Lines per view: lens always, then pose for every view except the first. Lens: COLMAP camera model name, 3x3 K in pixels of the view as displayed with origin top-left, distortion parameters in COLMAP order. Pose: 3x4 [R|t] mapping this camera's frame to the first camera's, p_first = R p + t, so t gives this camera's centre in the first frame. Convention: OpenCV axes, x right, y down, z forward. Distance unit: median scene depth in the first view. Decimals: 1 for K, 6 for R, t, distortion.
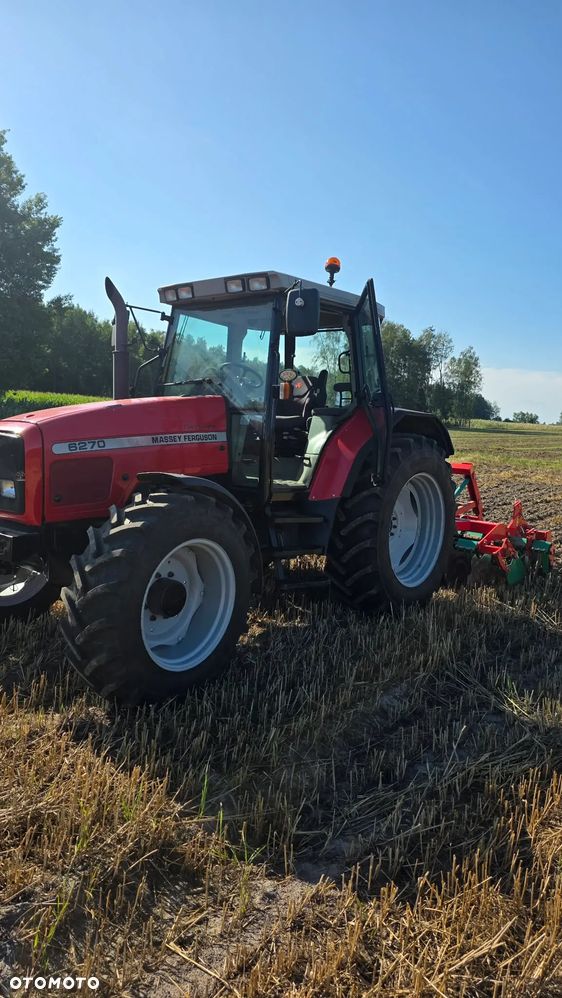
lens RADIAL K [[733.7, 0, 274.1], [0, 733.7, 516.5], [0, 0, 1]] dist [0.057212, 0.000052]
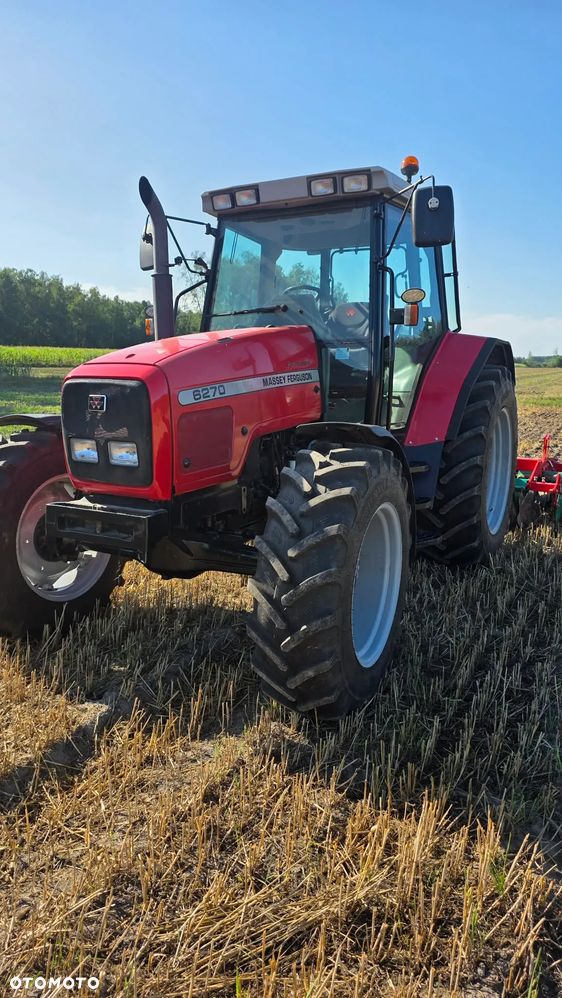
lens RADIAL K [[733.7, 0, 274.1], [0, 733.7, 516.5], [0, 0, 1]] dist [0.057212, 0.000052]
pose [[0.978839, -0.076120, 0.189946, -0.281262], [0.060985, 0.994573, 0.084299, -0.022391], [-0.195332, -0.070932, 0.978169, 0.178985]]
